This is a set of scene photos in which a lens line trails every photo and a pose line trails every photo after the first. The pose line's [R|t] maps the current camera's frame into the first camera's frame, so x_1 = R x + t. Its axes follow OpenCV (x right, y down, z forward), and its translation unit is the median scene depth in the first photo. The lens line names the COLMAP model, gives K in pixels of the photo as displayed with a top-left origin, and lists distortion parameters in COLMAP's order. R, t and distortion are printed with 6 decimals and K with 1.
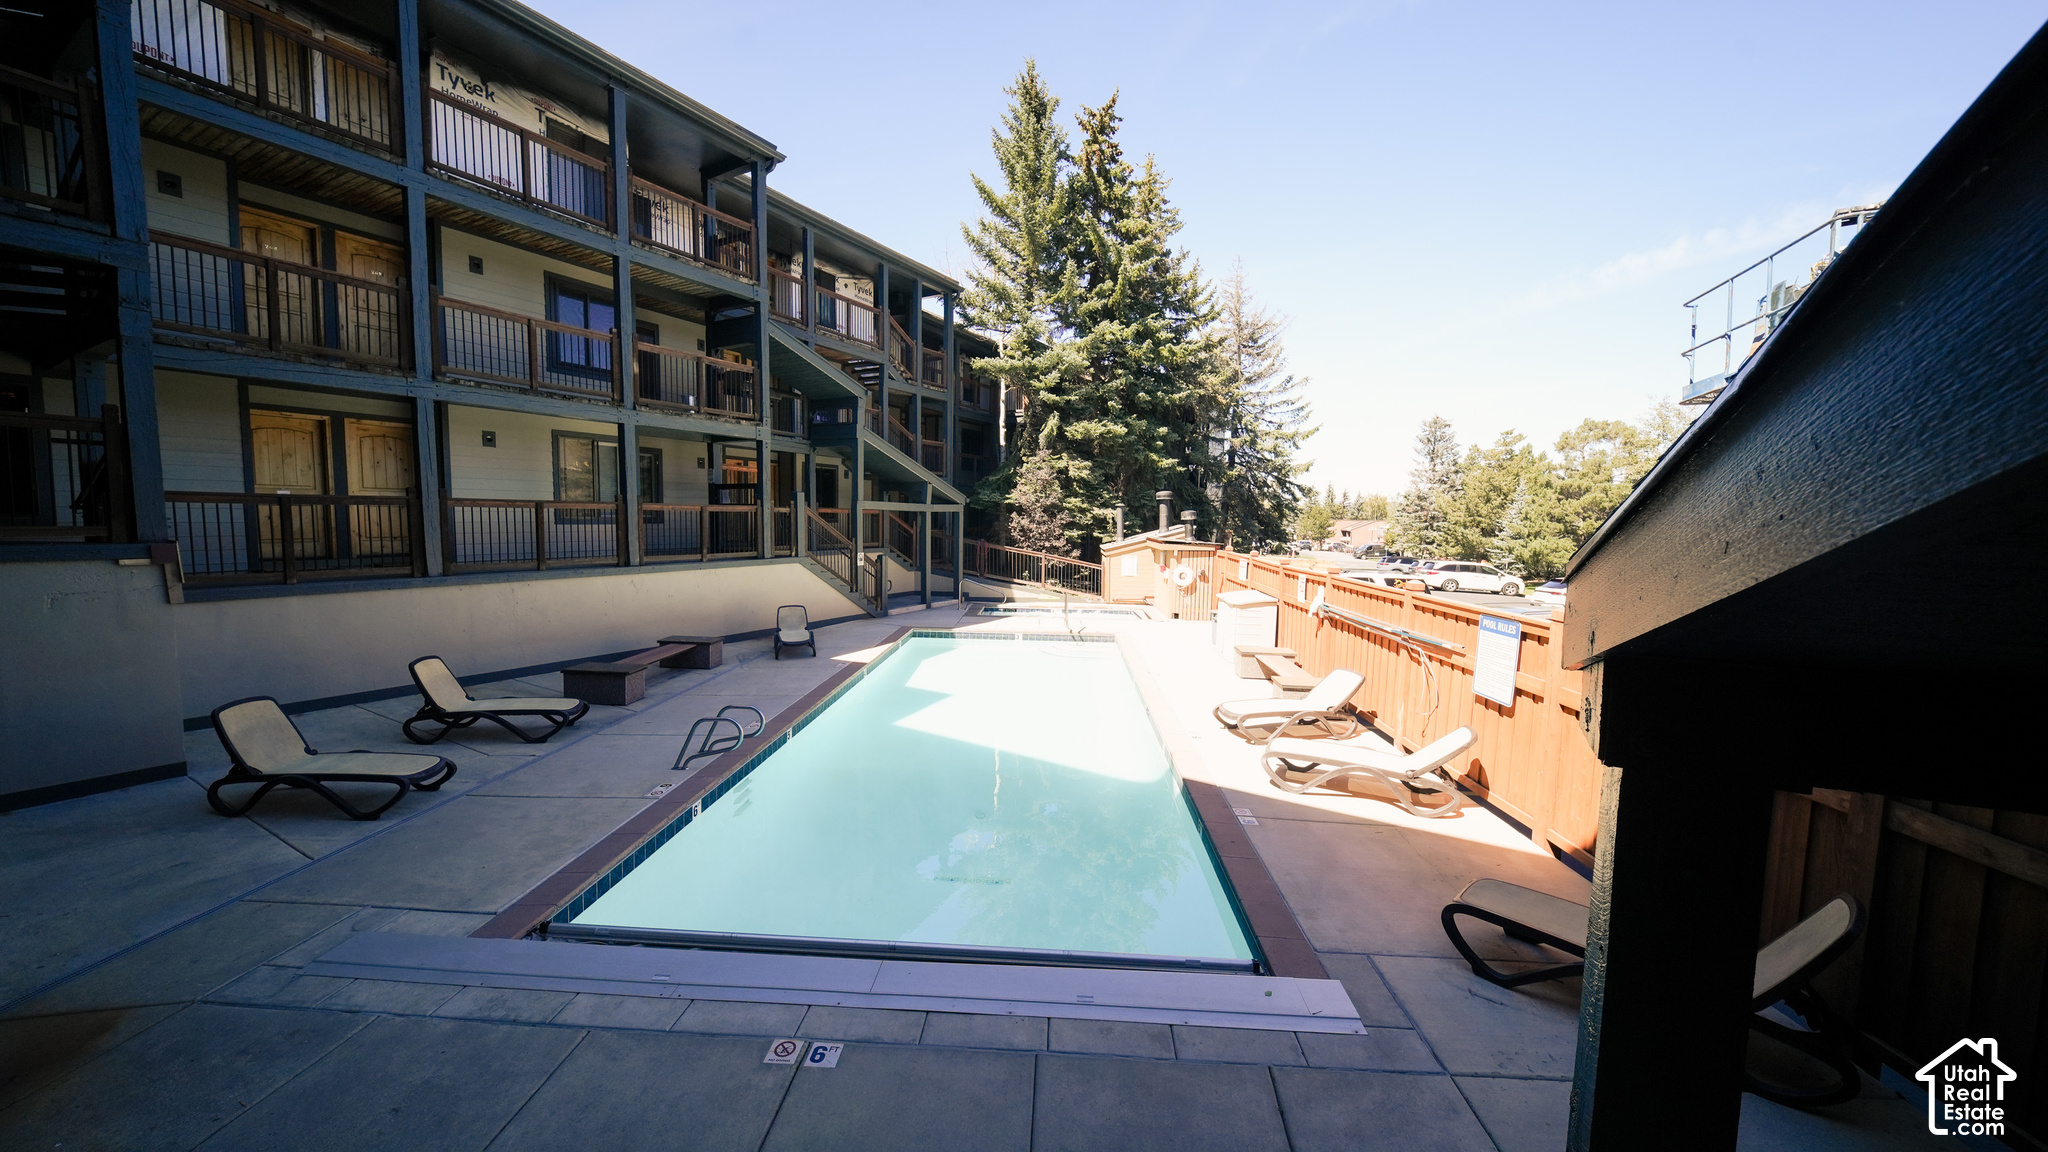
lens RADIAL K [[714.5, 0, 1036.9], [0, 714.5, 572.7], [0, 0, 1]] dist [-0.000604, -0.000040]
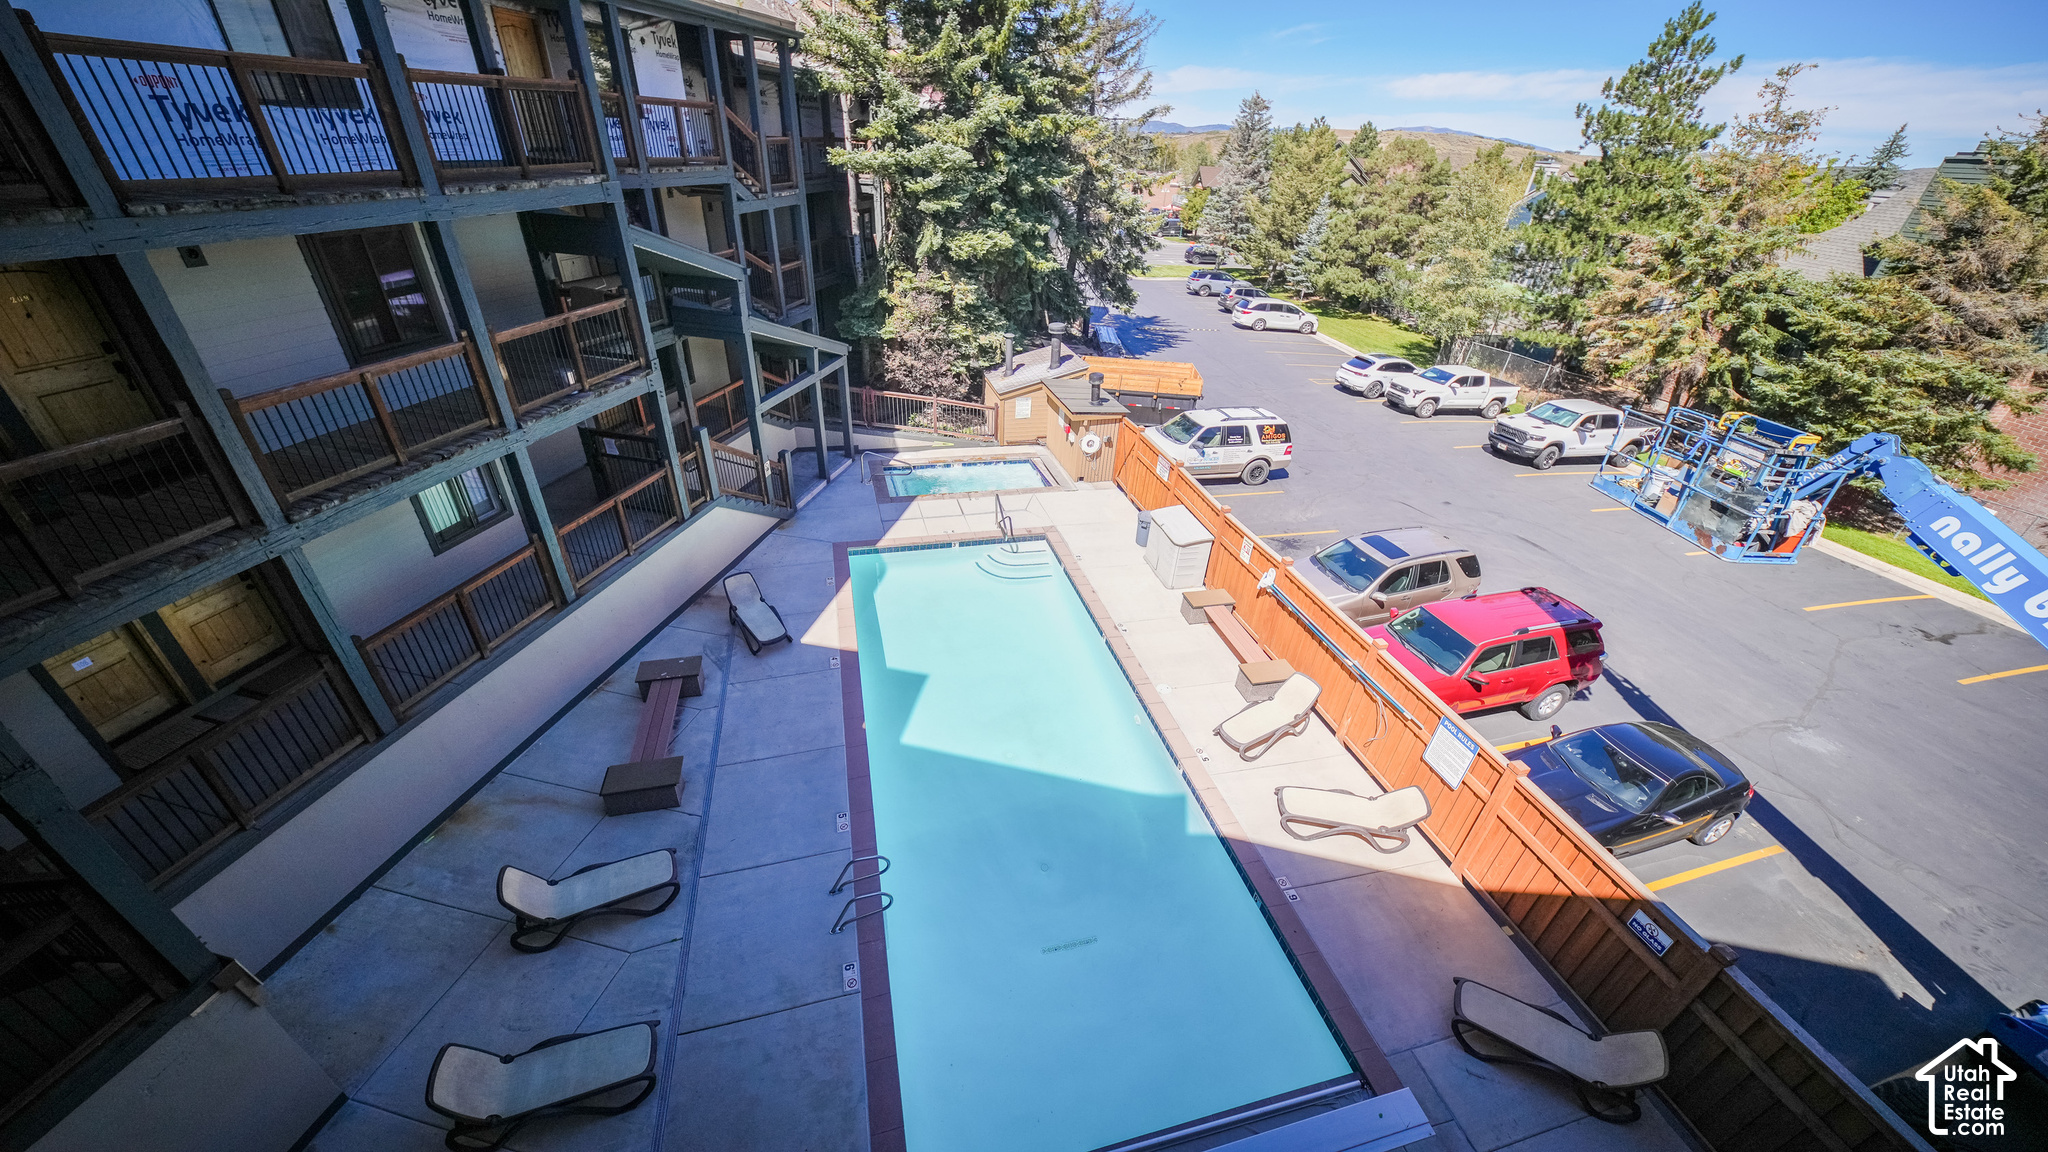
lens RADIAL K [[710.8, 0, 1036.1], [0, 710.8, 574.4], [0, 0, 1]] dist [-0.006947, -0.000075]
pose [[0.953990, -0.121100, 0.274295, -0.207494], [-0.019608, 0.887655, 0.460092, -0.356403], [-0.299197, -0.444302, 0.844439, 0.096429]]
